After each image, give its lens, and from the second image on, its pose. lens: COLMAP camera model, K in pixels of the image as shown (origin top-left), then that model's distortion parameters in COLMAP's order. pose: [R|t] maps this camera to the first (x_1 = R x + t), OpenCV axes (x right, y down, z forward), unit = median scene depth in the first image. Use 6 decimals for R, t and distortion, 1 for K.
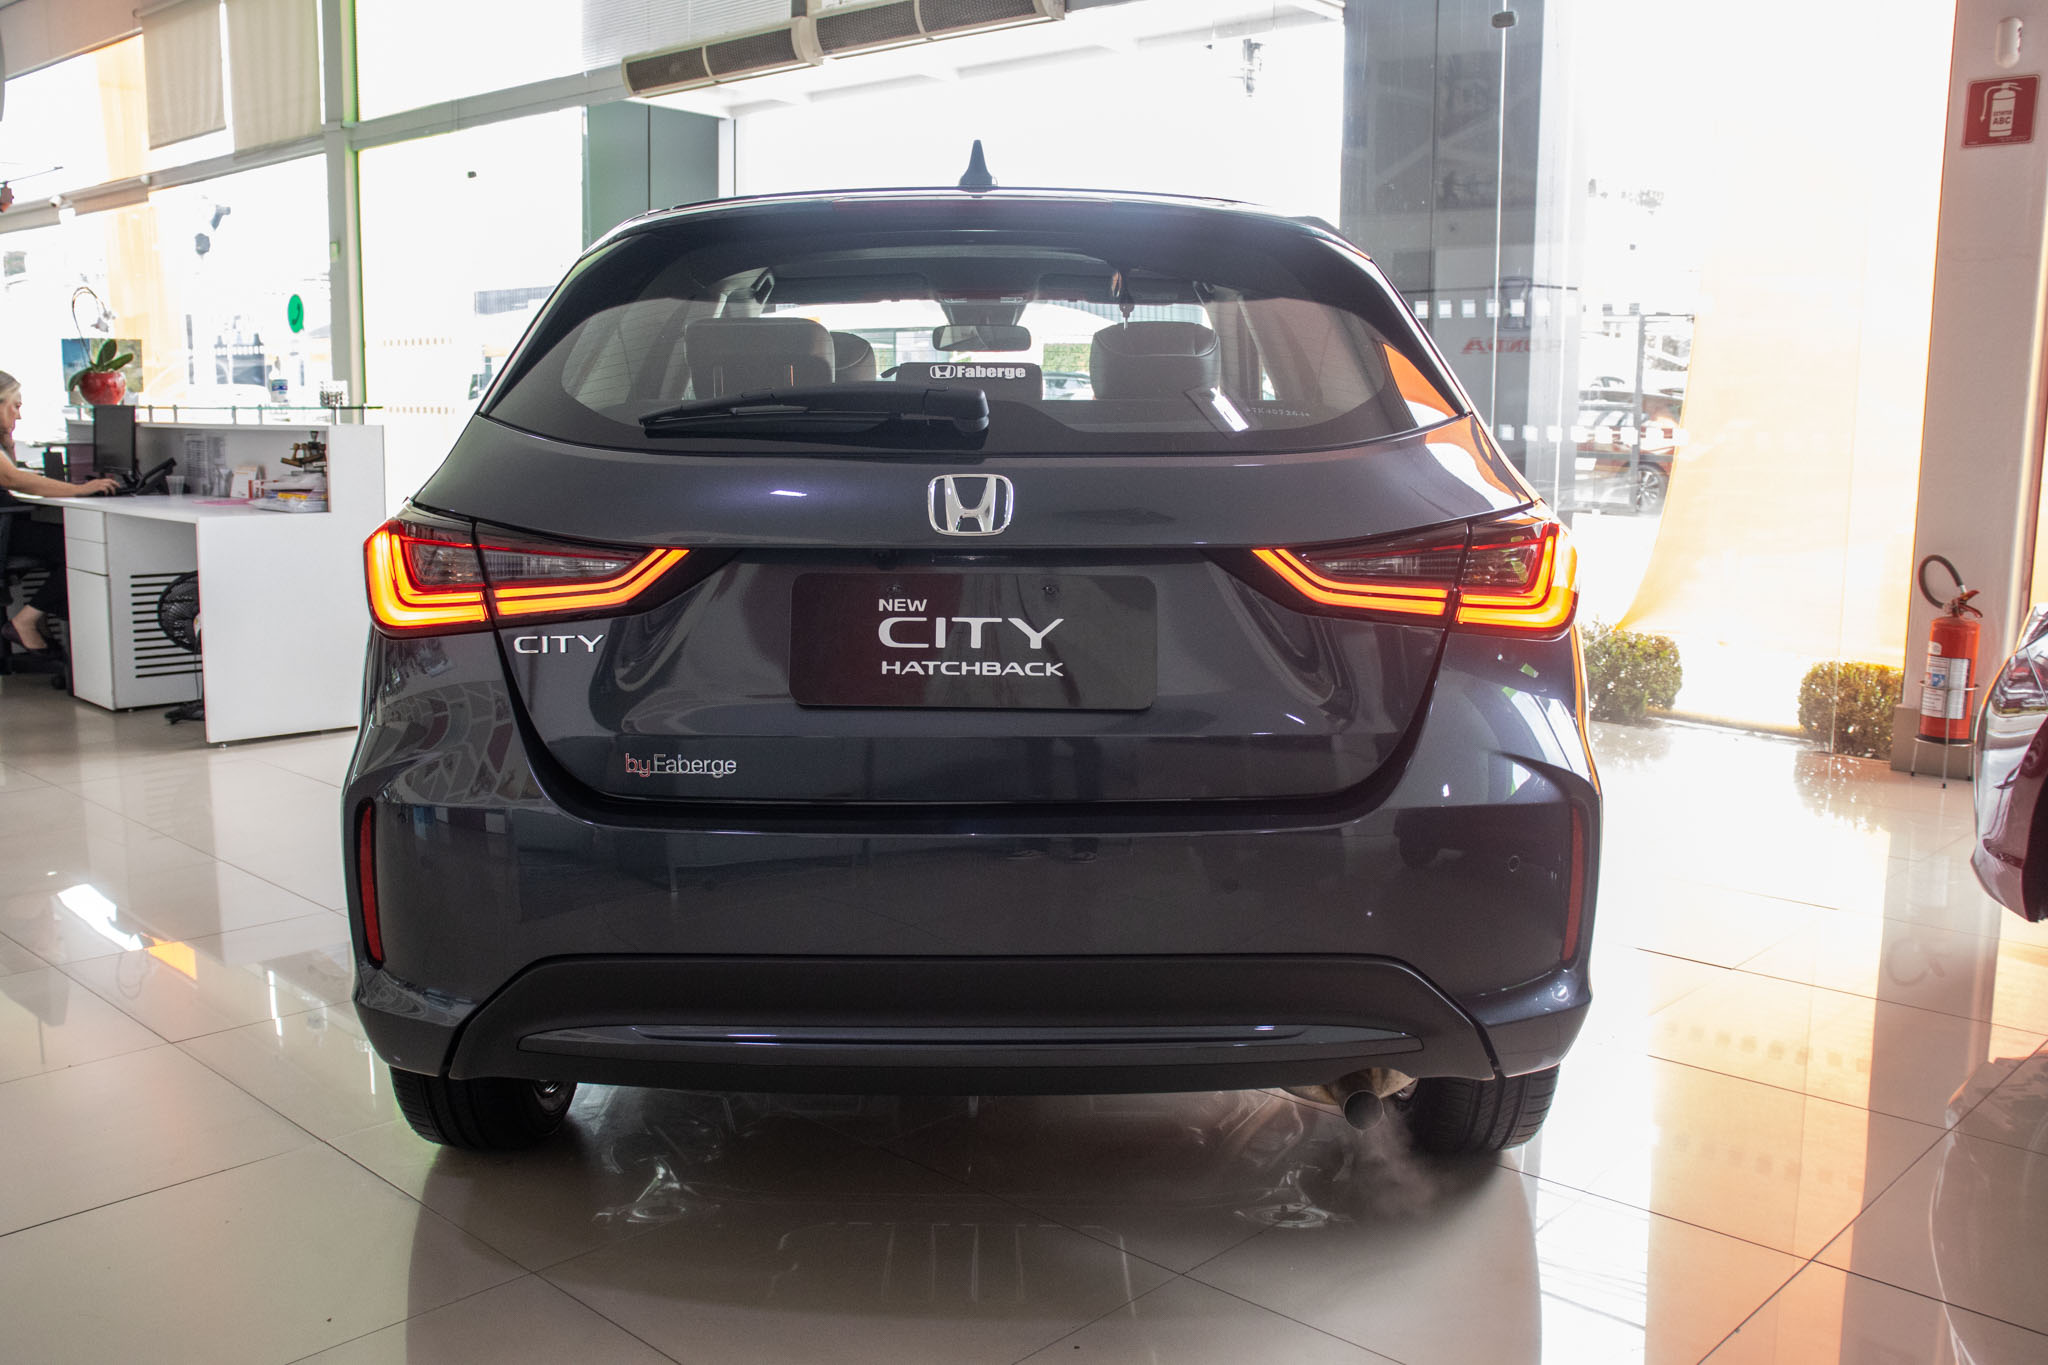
lens RADIAL K [[1871.1, 0, 1024.0], [0, 1871.1, 682.5], [0, 0, 1]] dist [-0.174647, 0.172664]
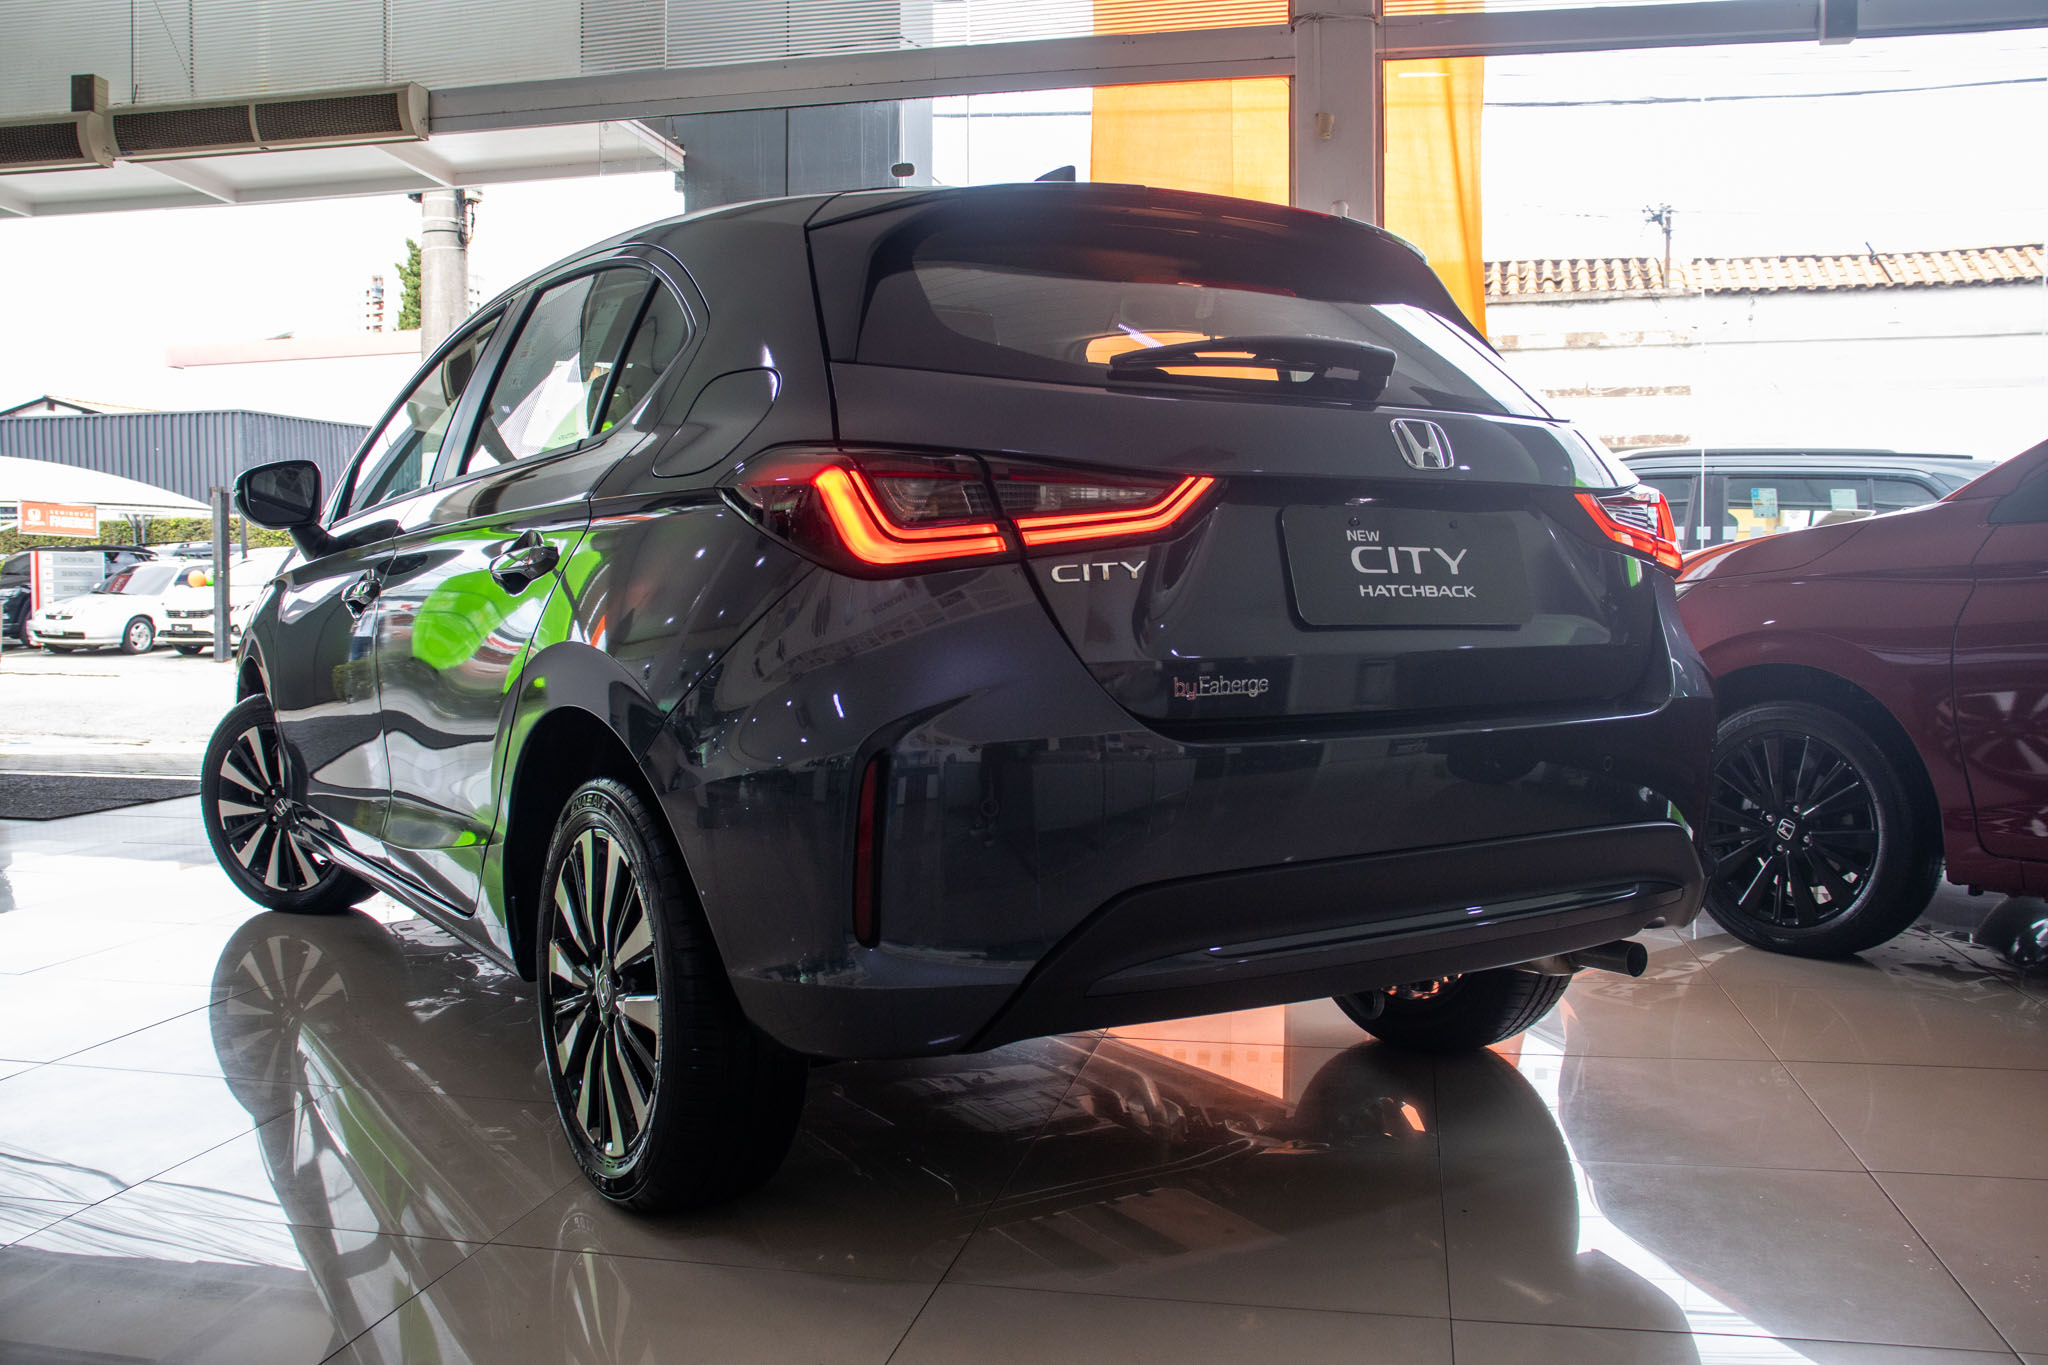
lens RADIAL K [[1871.1, 0, 1024.0], [0, 1871.1, 682.5], [0, 0, 1]] dist [-0.174647, 0.172664]
pose [[0.845909, -0.033913, 0.532248, -0.821021], [0.092076, 0.992277, -0.083114, 0.117379], [-0.525319, 0.119315, 0.842499, 0.191465]]
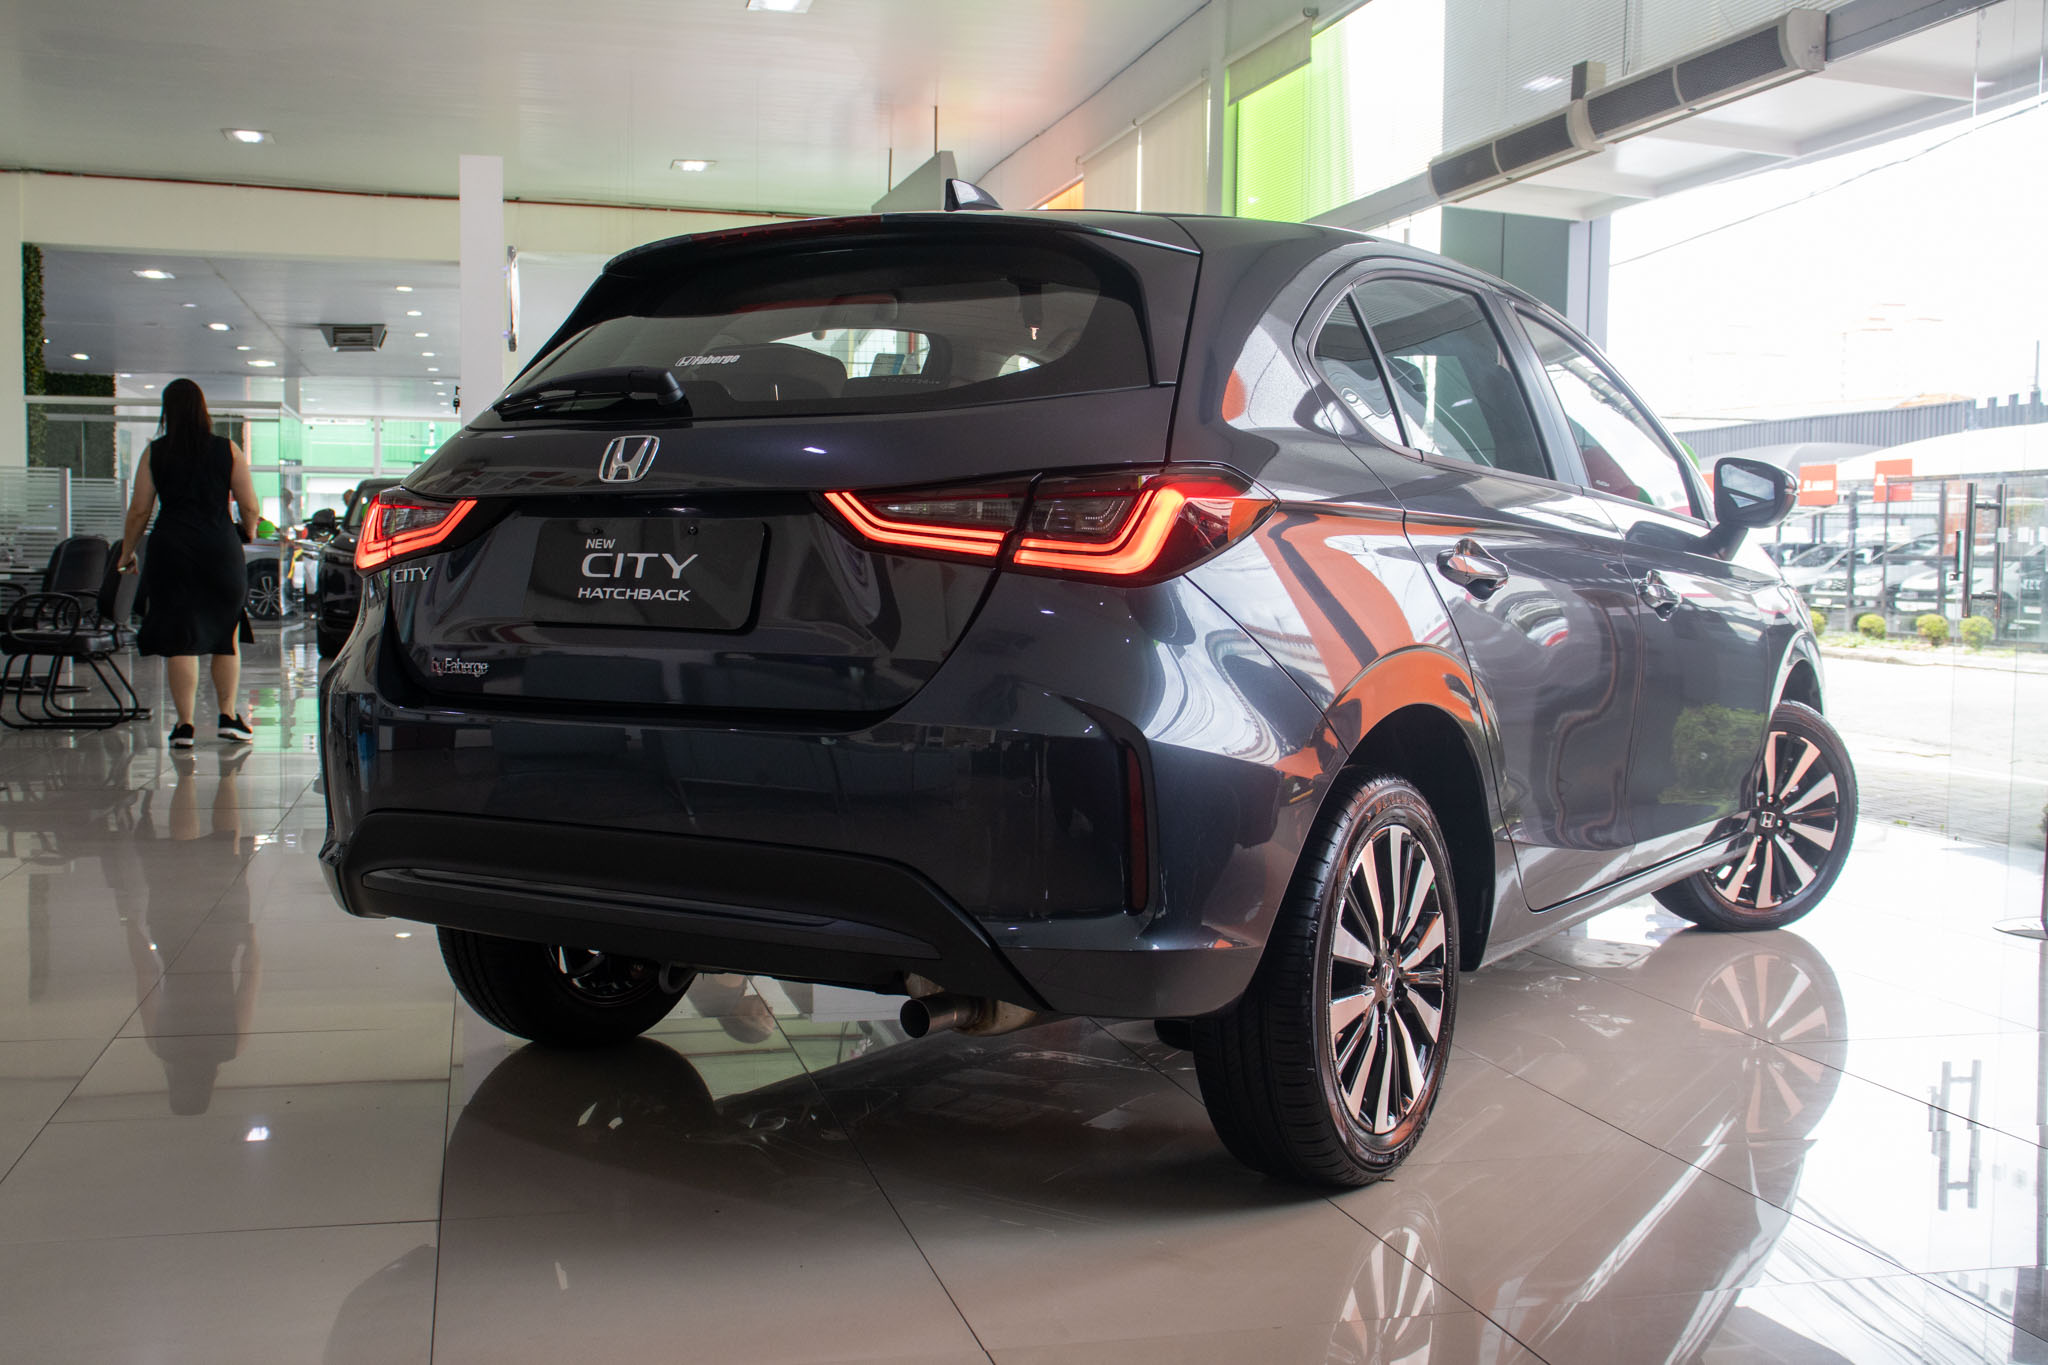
lens RADIAL K [[2222.8, 0, 1024.0], [0, 2222.8, 682.5], [0, 0, 1]] dist [-0.141848, 0.237909]
pose [[0.836178, 0.030108, -0.547631, 0.973307], [-0.090851, 0.992301, -0.084165, 0.147471], [0.540881, 0.120130, 0.832476, -0.055164]]
